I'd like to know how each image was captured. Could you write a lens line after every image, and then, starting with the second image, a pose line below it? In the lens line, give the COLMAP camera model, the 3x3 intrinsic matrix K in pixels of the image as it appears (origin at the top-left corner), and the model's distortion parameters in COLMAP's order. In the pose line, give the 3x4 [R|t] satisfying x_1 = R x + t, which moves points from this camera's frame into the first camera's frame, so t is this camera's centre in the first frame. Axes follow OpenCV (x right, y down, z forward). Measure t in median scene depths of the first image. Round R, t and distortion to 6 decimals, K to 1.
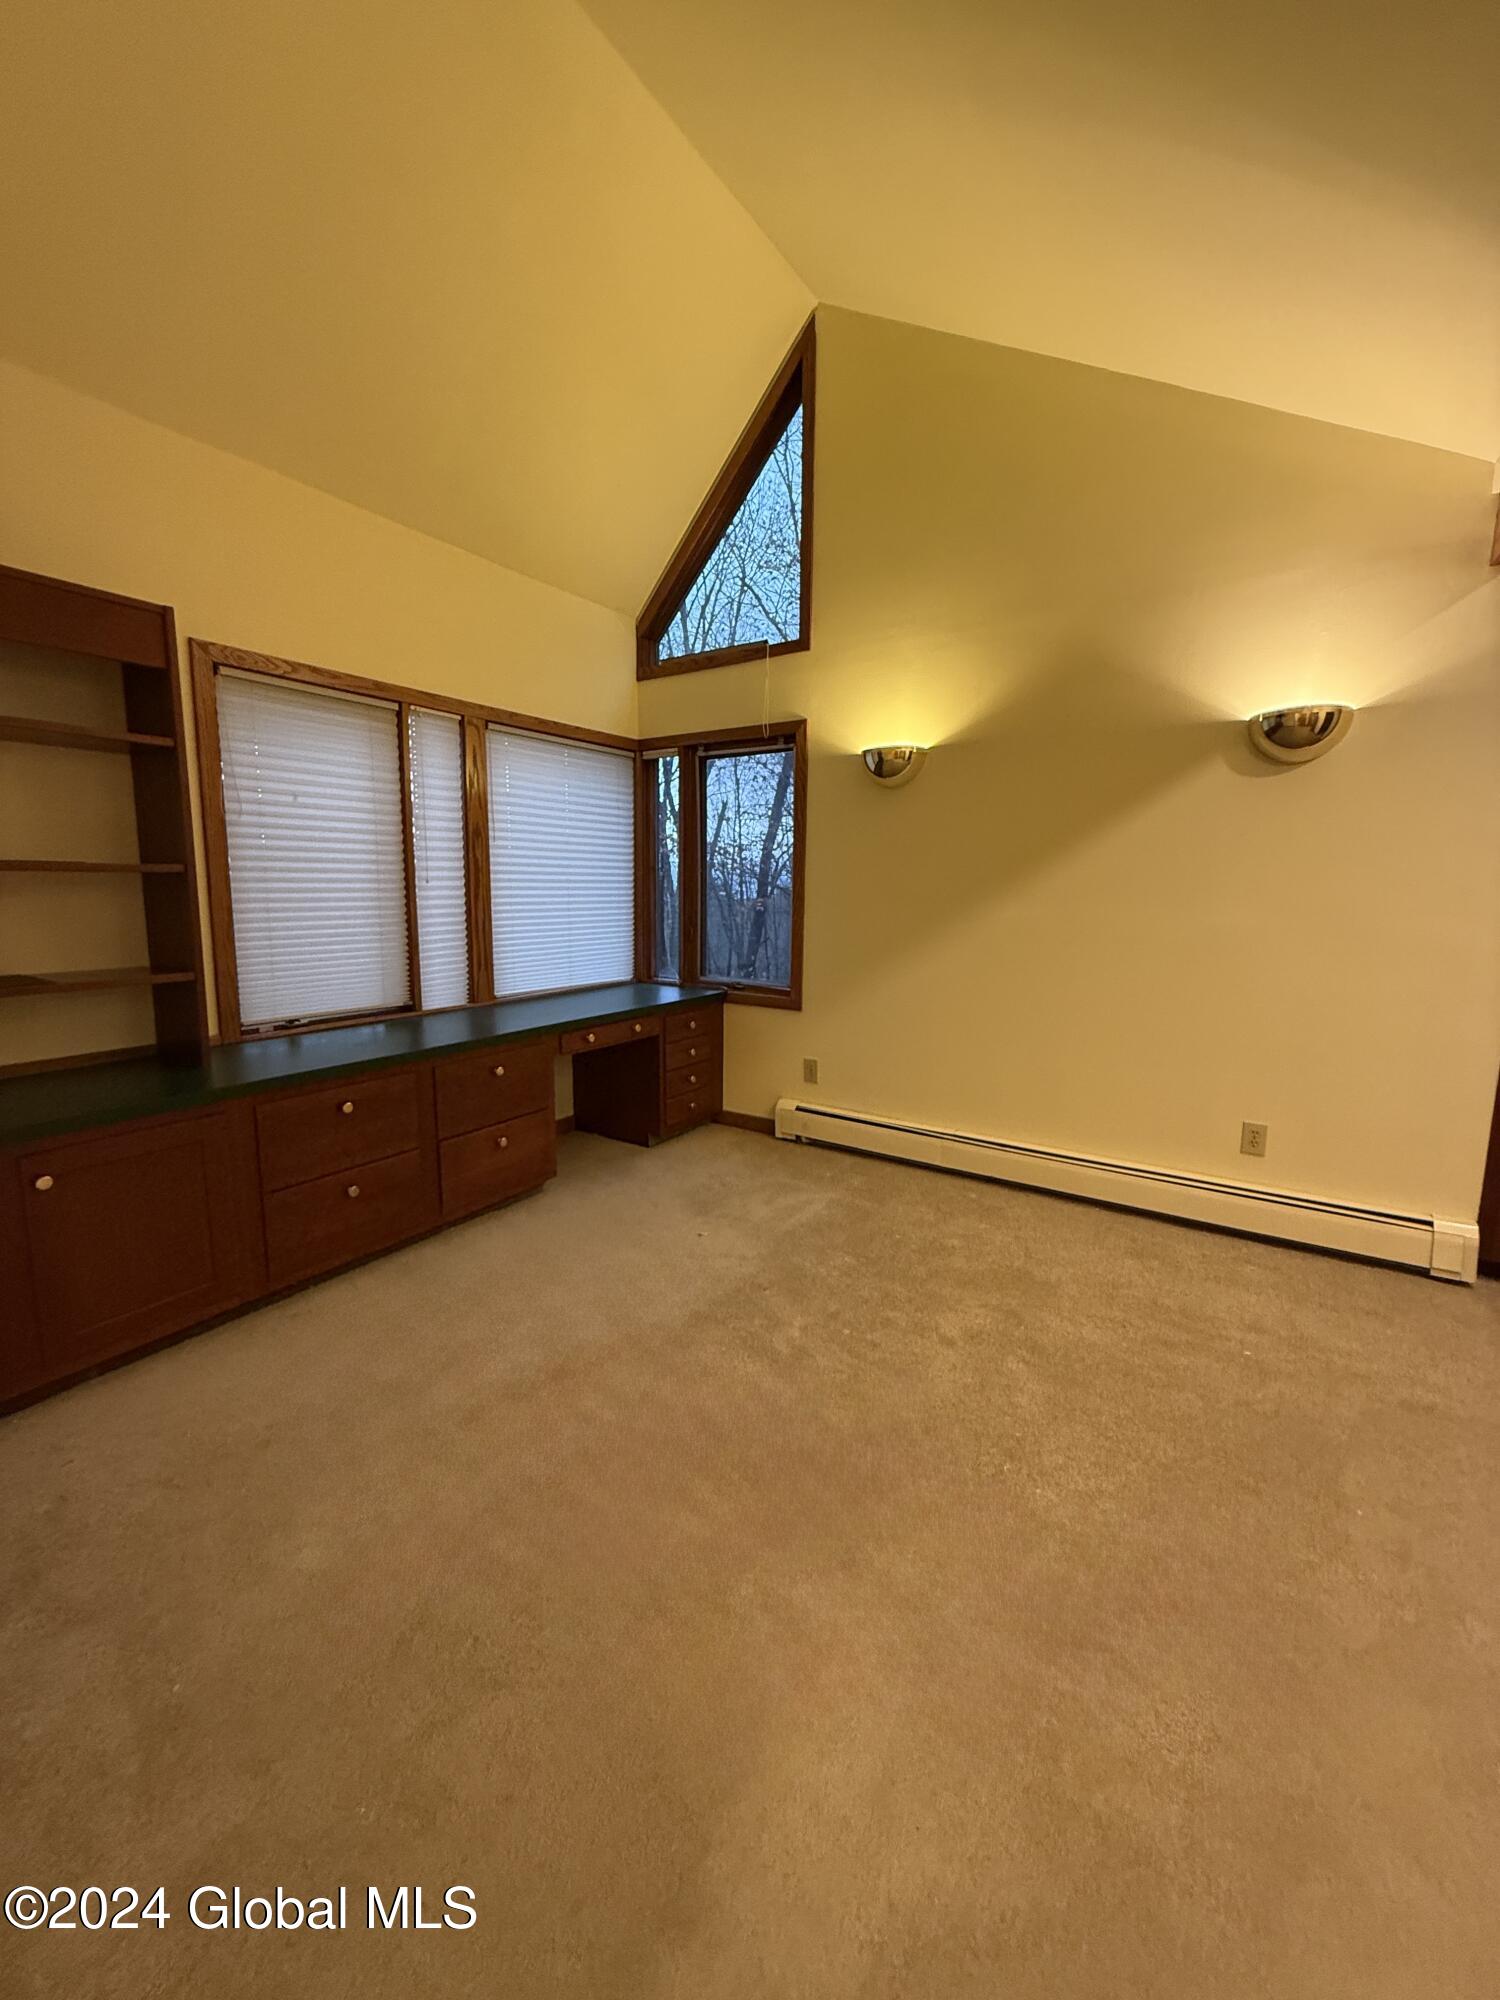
lens RADIAL K [[798.7, 0, 750.0], [0, 798.7, 996.6], [0, 0, 1]] dist [-0.001729, 0.000855]
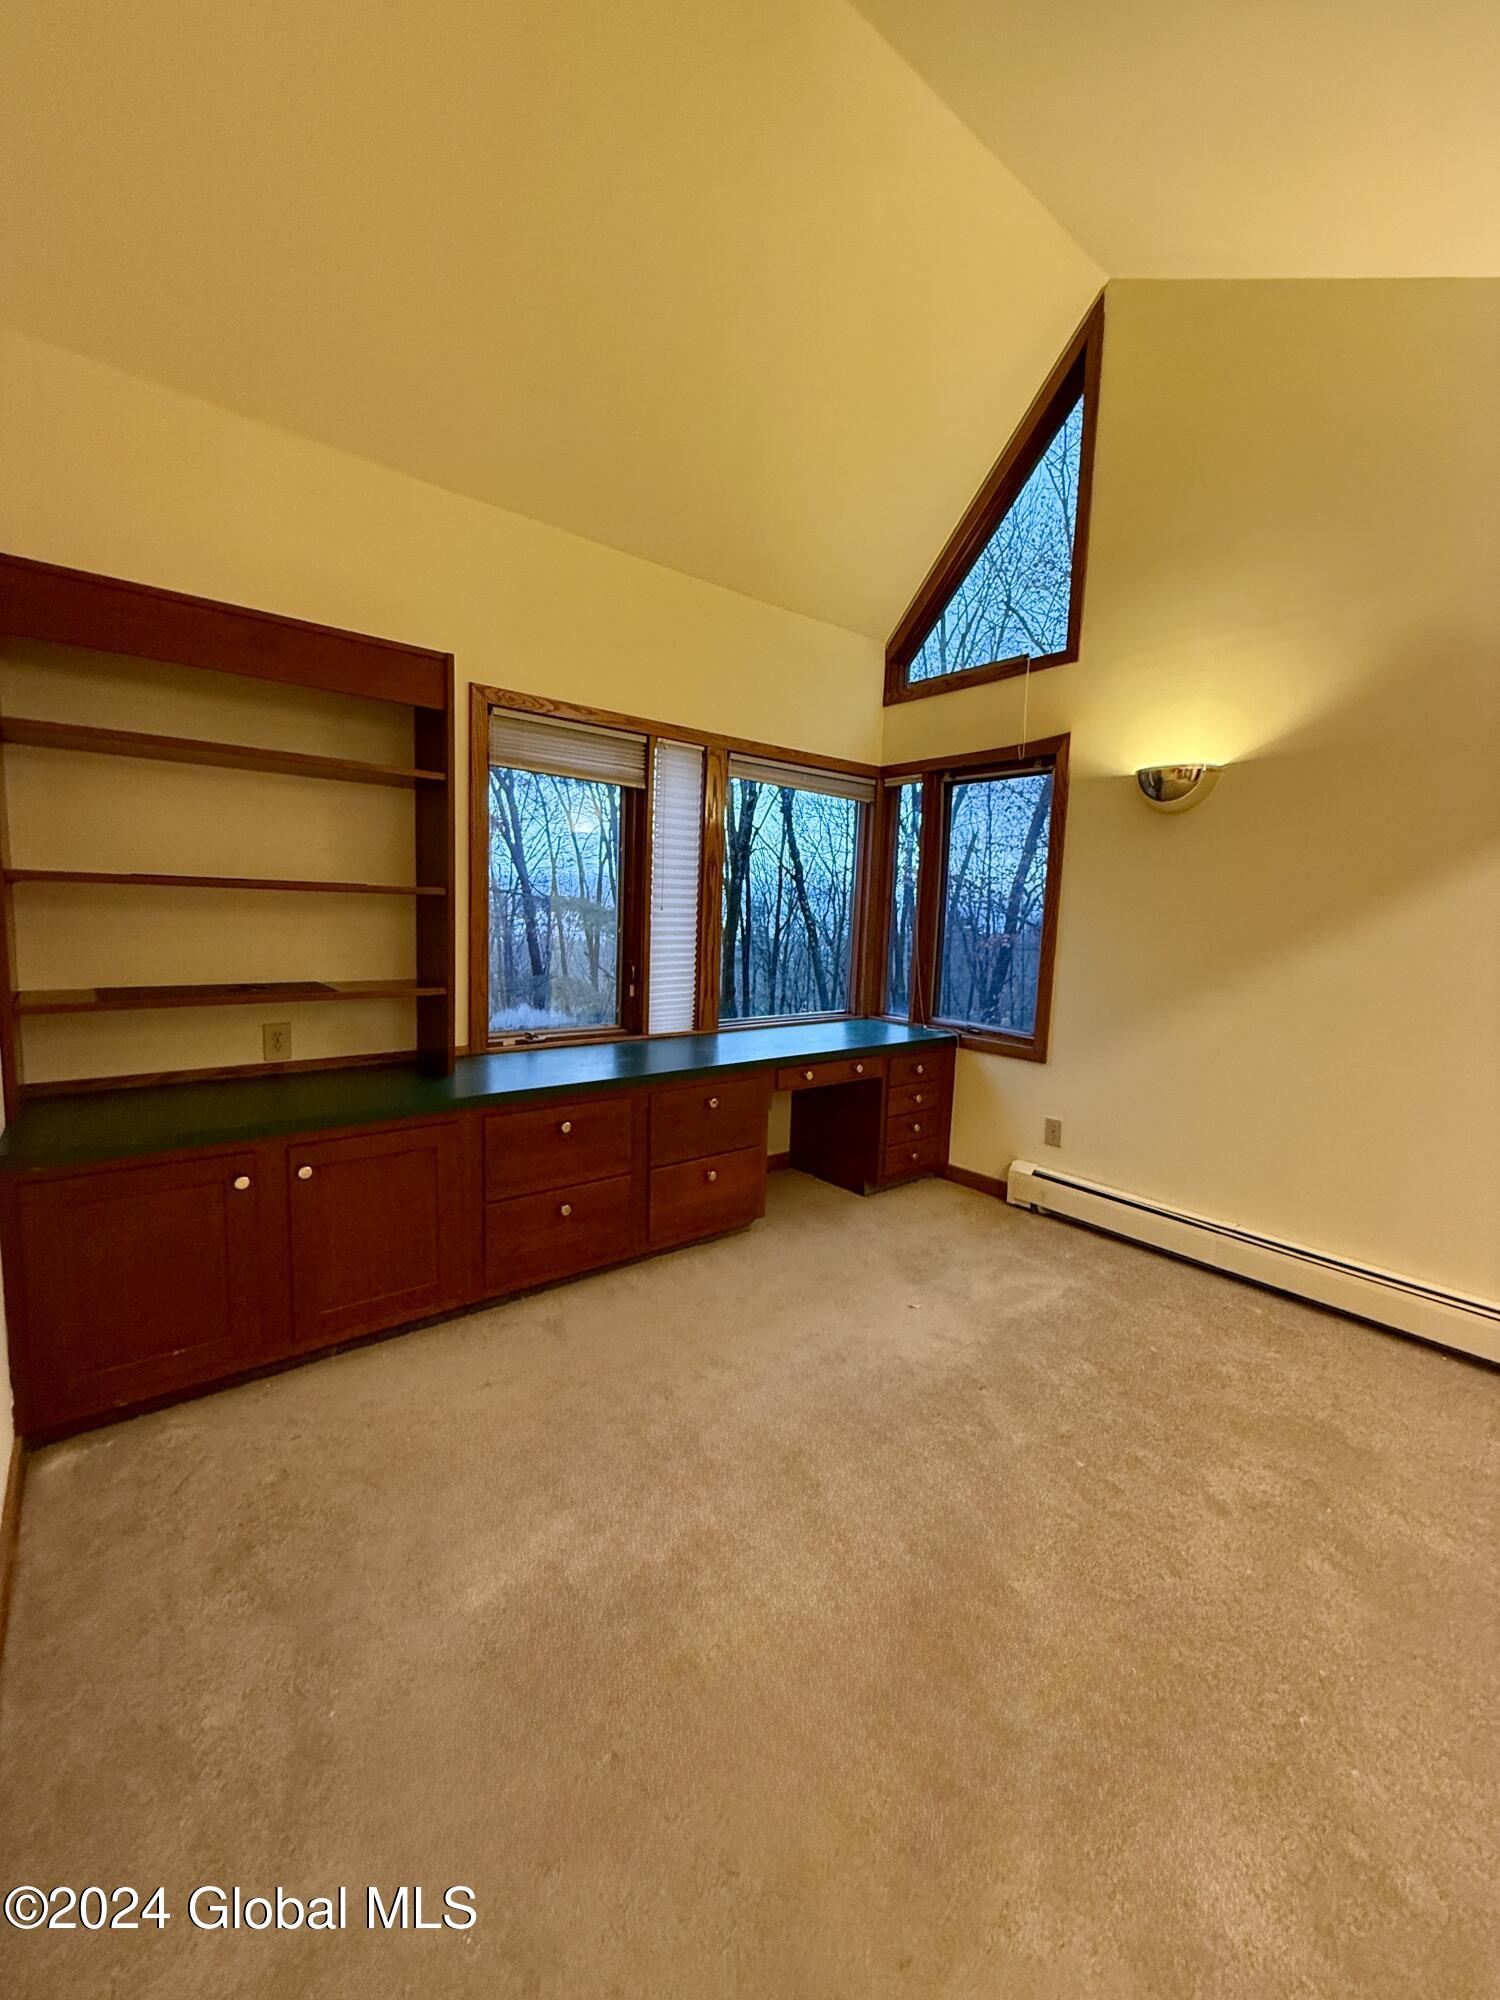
lens RADIAL K [[798.7, 0, 749.1], [0, 798.7, 996.0], [0, 0, 1]] dist [-0.001729, 0.000855]
pose [[0.954769, 0.055570, -0.292111, 0.007165], [-0.066866, 0.997346, -0.028824, -0.013339], [0.289734, 0.047052, 0.955950, 0.077457]]
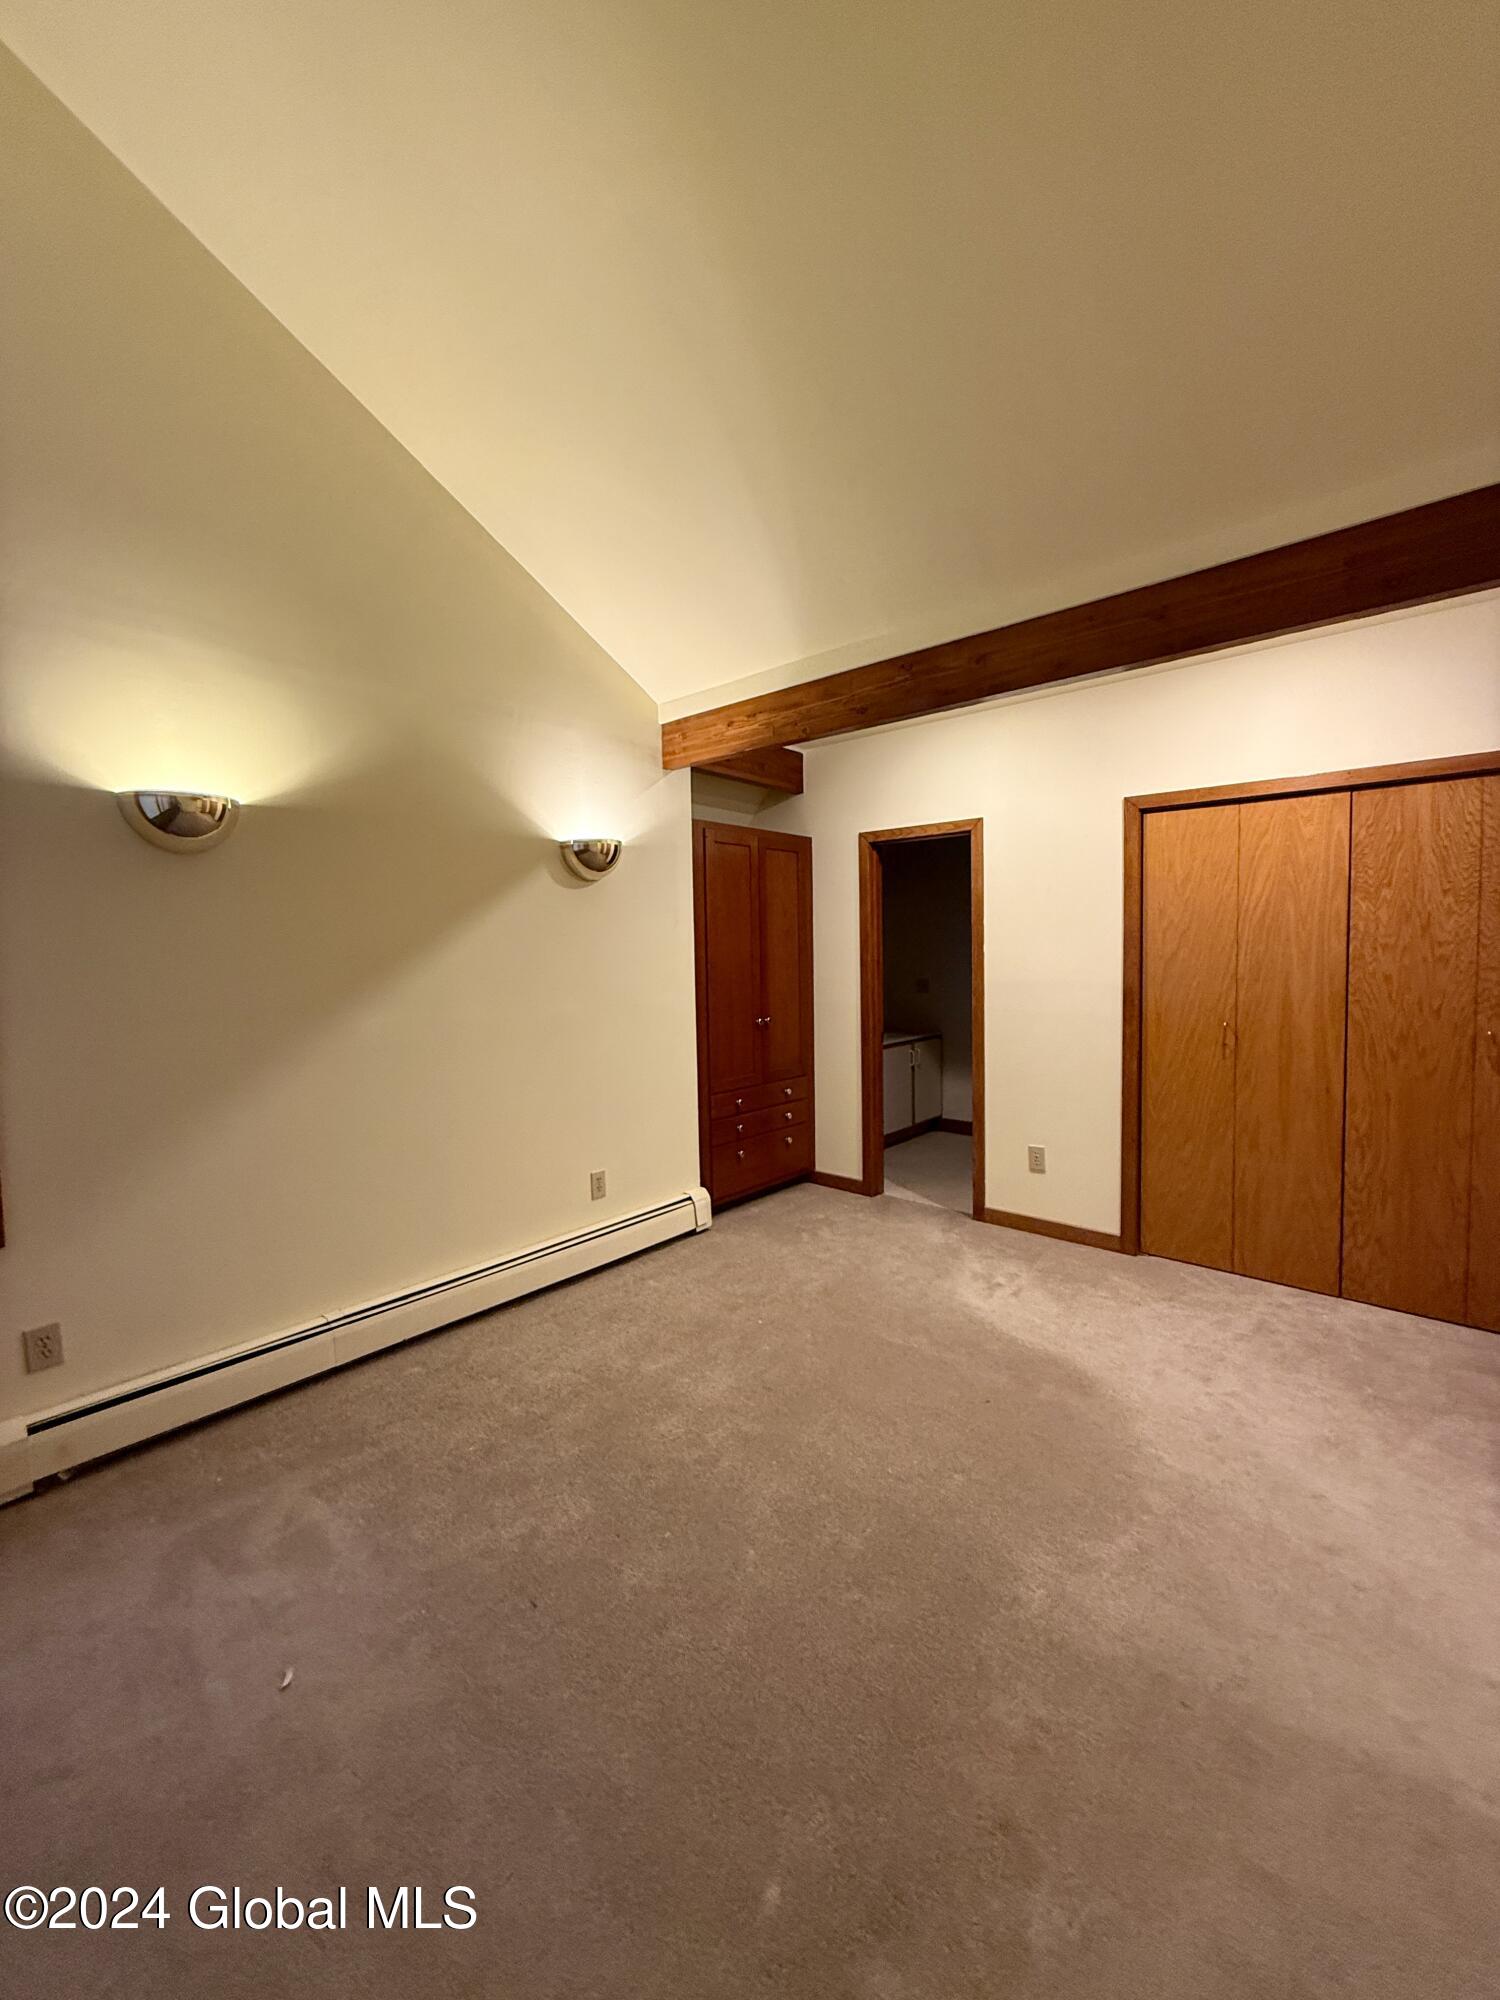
lens RADIAL K [[798.7, 0, 743.9], [0, 798.7, 990.0], [0, 0, 1]] dist [-0.001729, 0.000855]
pose [[0.135481, -0.057350, 0.989119, -0.552640], [0.163633, 0.985909, 0.034750, -0.125857], [-0.977174, 0.157145, 0.142957, 0.613288]]
